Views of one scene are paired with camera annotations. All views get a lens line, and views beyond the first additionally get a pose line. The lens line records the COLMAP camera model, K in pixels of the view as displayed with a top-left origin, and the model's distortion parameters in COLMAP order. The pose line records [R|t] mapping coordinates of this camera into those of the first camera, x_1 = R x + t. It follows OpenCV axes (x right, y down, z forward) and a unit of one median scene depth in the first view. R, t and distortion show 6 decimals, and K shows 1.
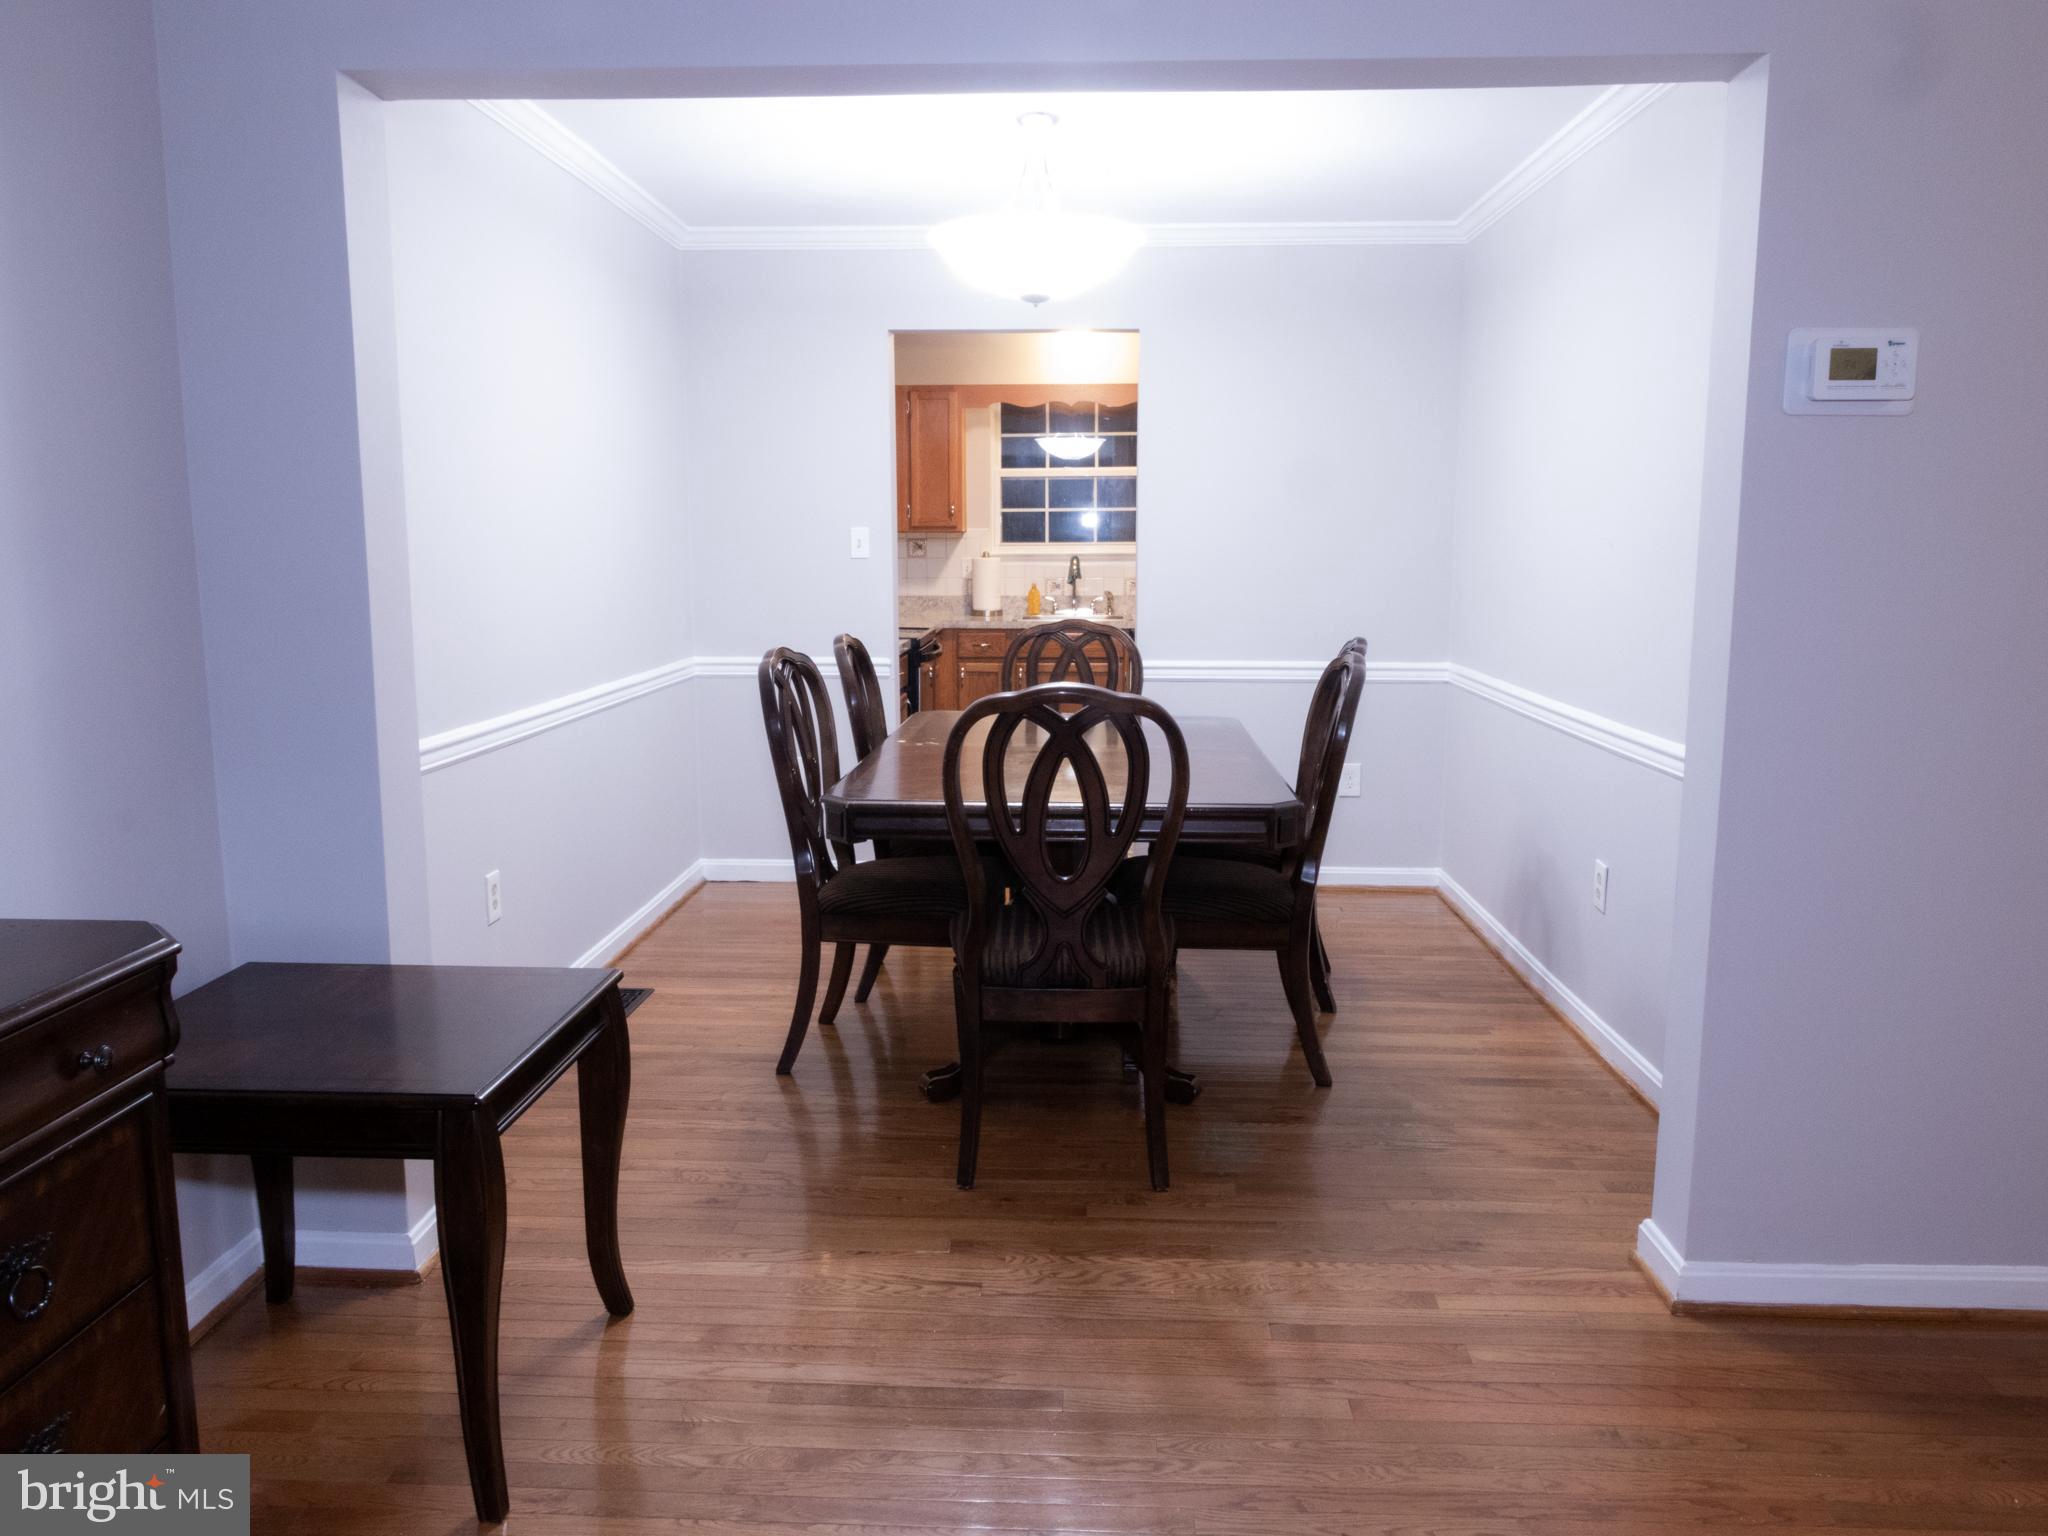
lens RADIAL K [[1522.2, 0, 1024.0], [0, 1522.2, 768.0], [0, 0, 1]] dist [-0.007570, -0.004112]
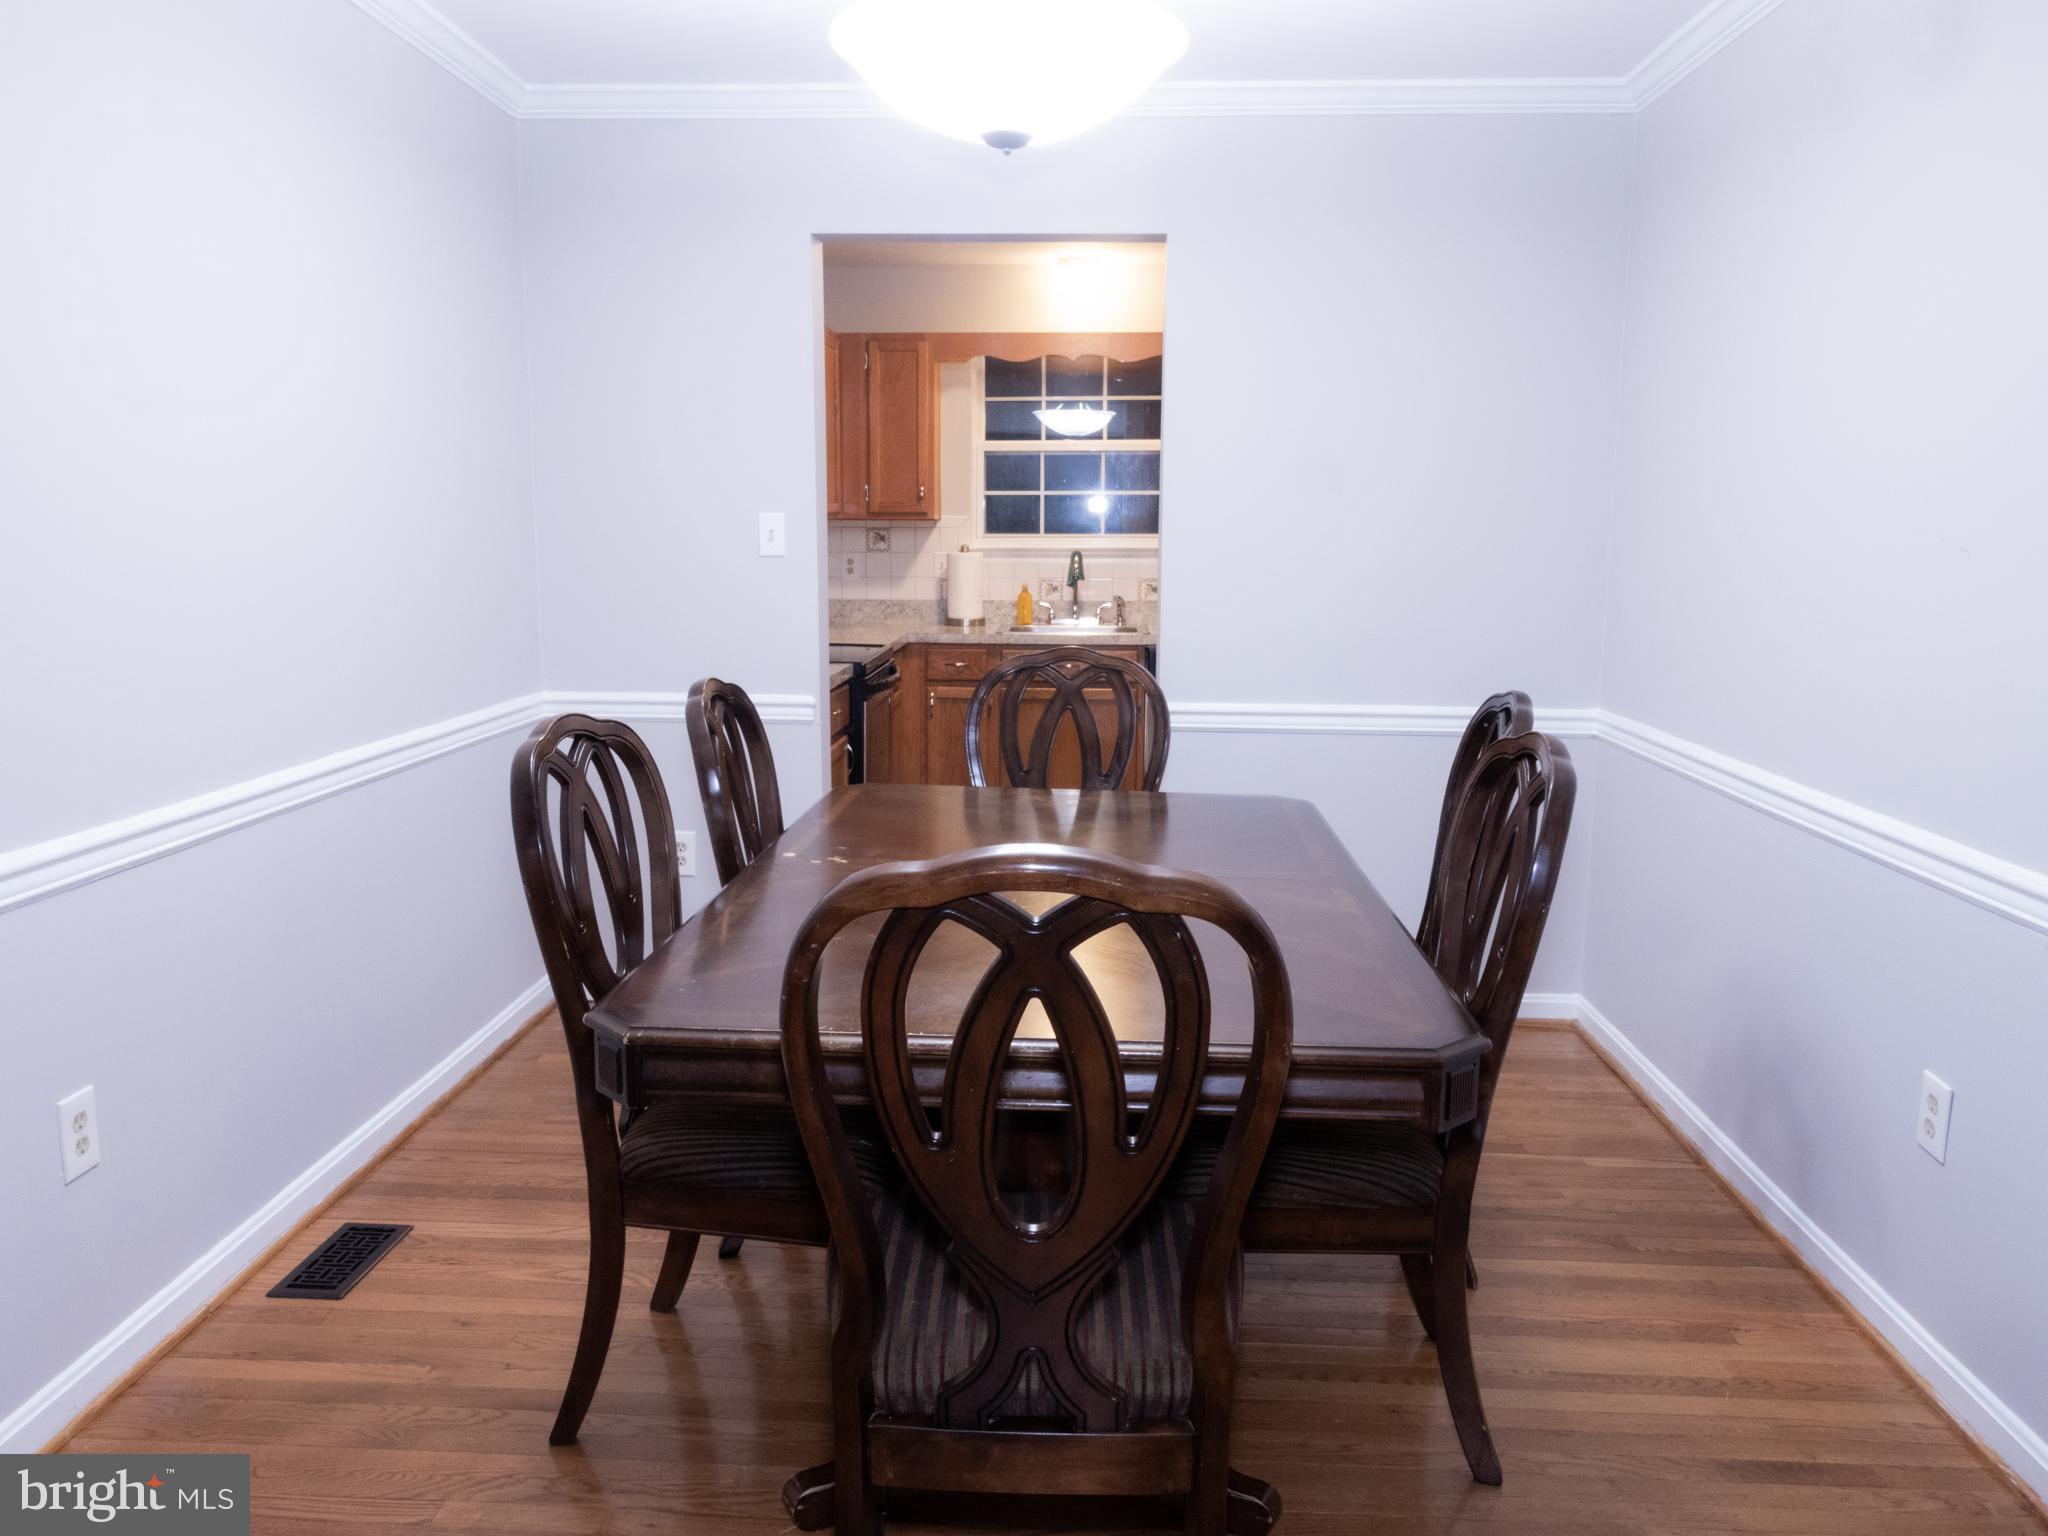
lens RADIAL K [[1522.2, 0, 1024.0], [0, 1522.2, 768.0], [0, 0, 1]] dist [-0.007570, -0.004112]
pose [[0.999964, 0.007431, -0.003988, 0.013674], [-0.007400, 0.999942, 0.007867, -0.044128], [0.004047, -0.007837, 0.999961, 0.280814]]
